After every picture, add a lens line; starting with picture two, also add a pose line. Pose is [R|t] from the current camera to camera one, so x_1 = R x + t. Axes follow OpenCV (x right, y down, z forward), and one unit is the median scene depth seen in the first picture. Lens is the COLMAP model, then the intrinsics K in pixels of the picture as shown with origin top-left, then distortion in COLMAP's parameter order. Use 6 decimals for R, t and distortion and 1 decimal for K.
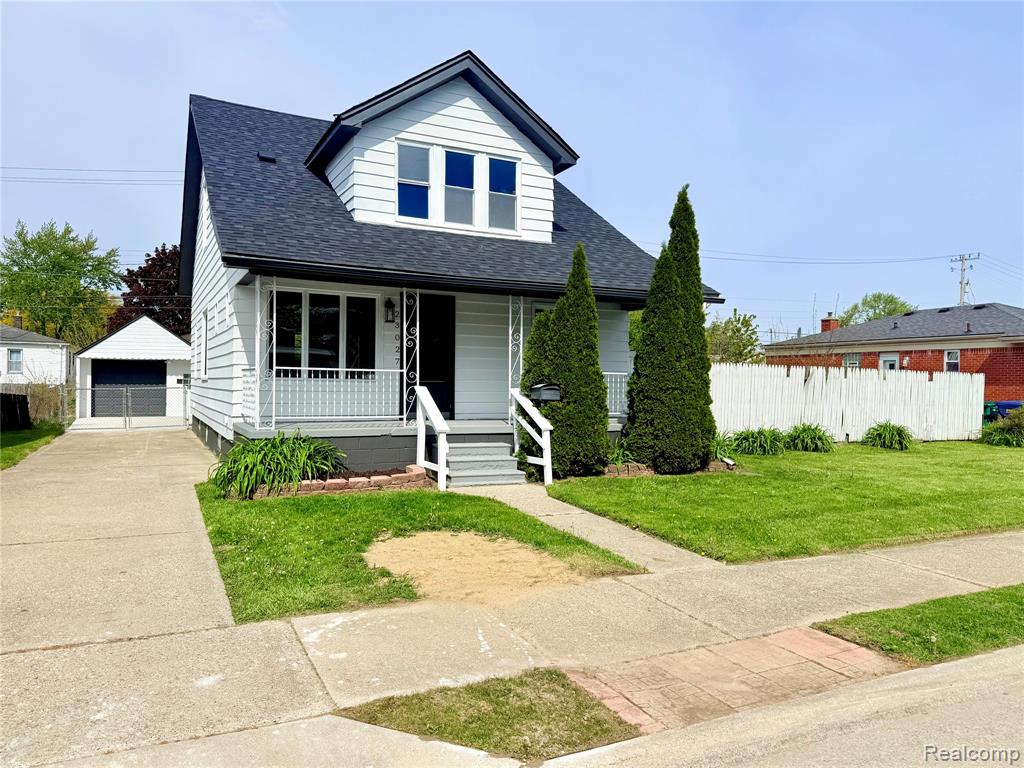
lens RADIAL K [[751.1, 0, 507.6], [0, 751.1, 388.2], [0, 0, 1]] dist [0.045692, -0.032989]
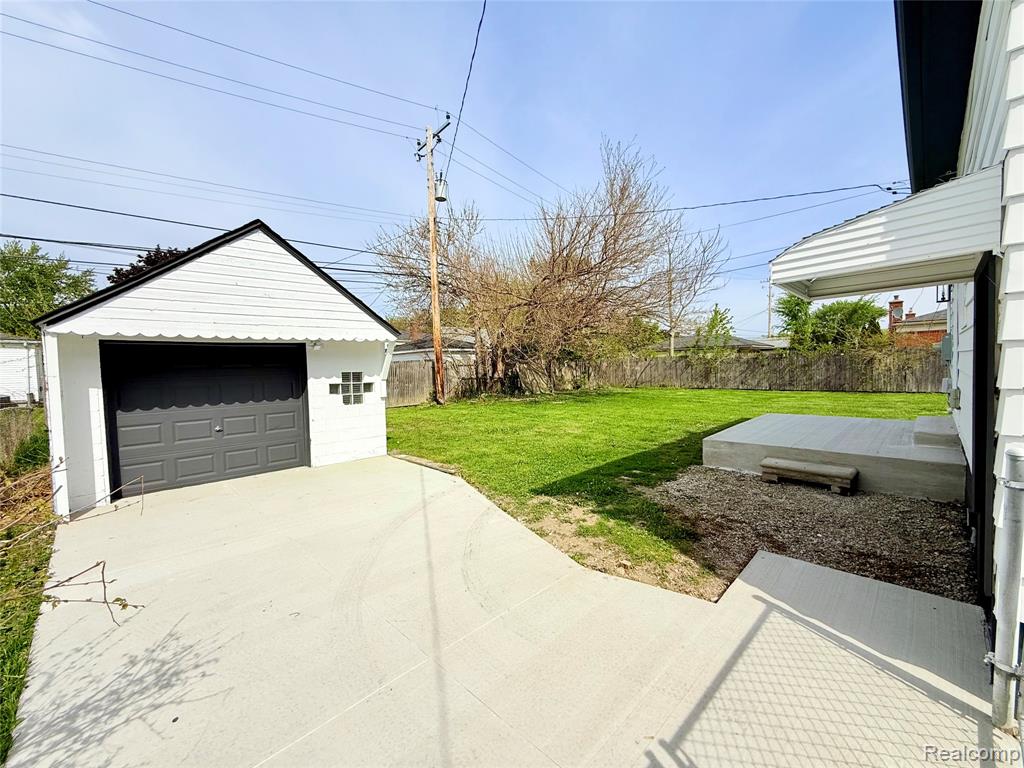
lens RADIAL K [[408.4, 0, 511.1], [0, 408.4, 386.2], [0, 0, 1]] dist [-0.001777, 0.000192]
pose [[0.947573, -0.054408, 0.314874, -0.404413], [0.043935, 0.998222, 0.040270, -0.015845], [-0.316505, -0.024325, 0.948279, 0.717884]]
